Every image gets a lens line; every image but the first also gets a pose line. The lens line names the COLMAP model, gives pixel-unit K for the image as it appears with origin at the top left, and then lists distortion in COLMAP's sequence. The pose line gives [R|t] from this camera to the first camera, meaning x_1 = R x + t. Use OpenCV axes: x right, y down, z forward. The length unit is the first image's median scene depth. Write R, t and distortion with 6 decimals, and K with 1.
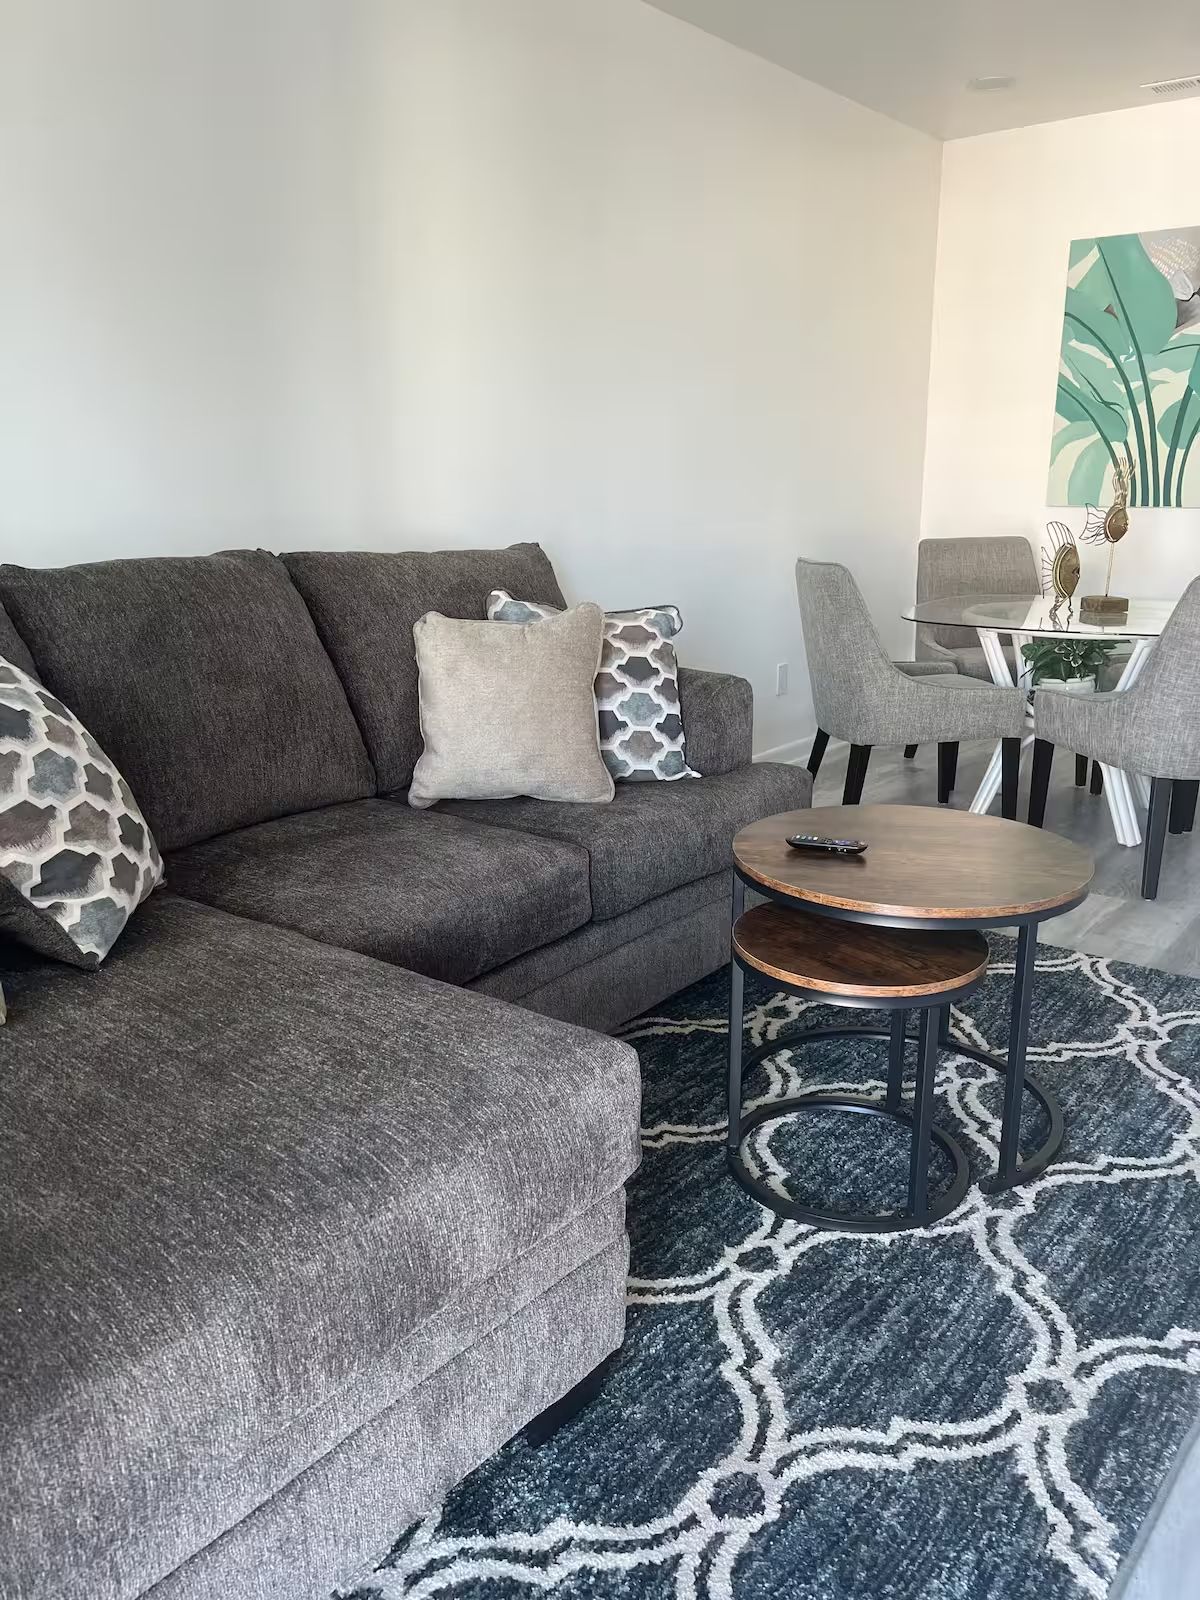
lens RADIAL K [[1288.9, 0, 597.0], [0, 1288.9, 836.5], [0, 0, 1]] dist [0.011421, -0.010088]
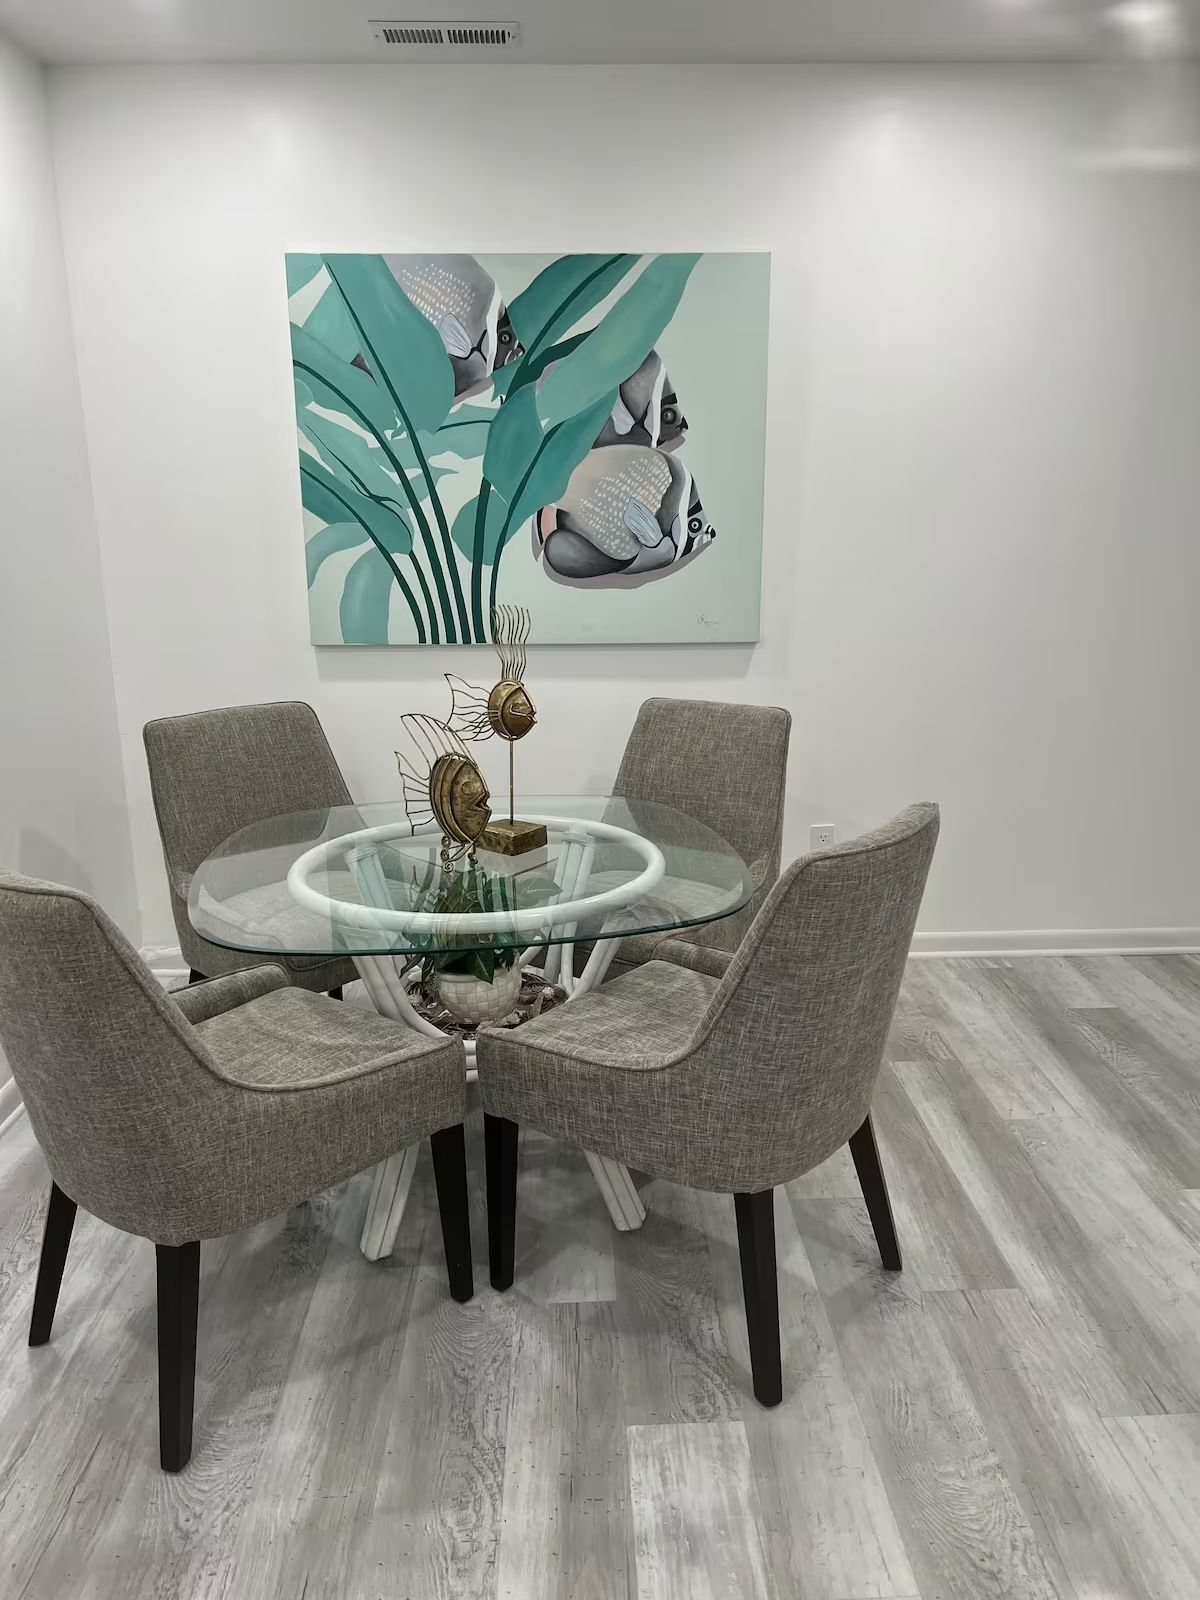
lens RADIAL K [[1224.9, 0, 600.0], [0, 1224.9, 800.0], [0, 0, 1]] dist [0.033210, -0.004870]
pose [[0.765687, -0.149424, 0.625616, 0.053492], [0.177728, 0.983924, 0.017483, -0.169627], [-0.618171, 0.097803, 0.779935, 0.437843]]
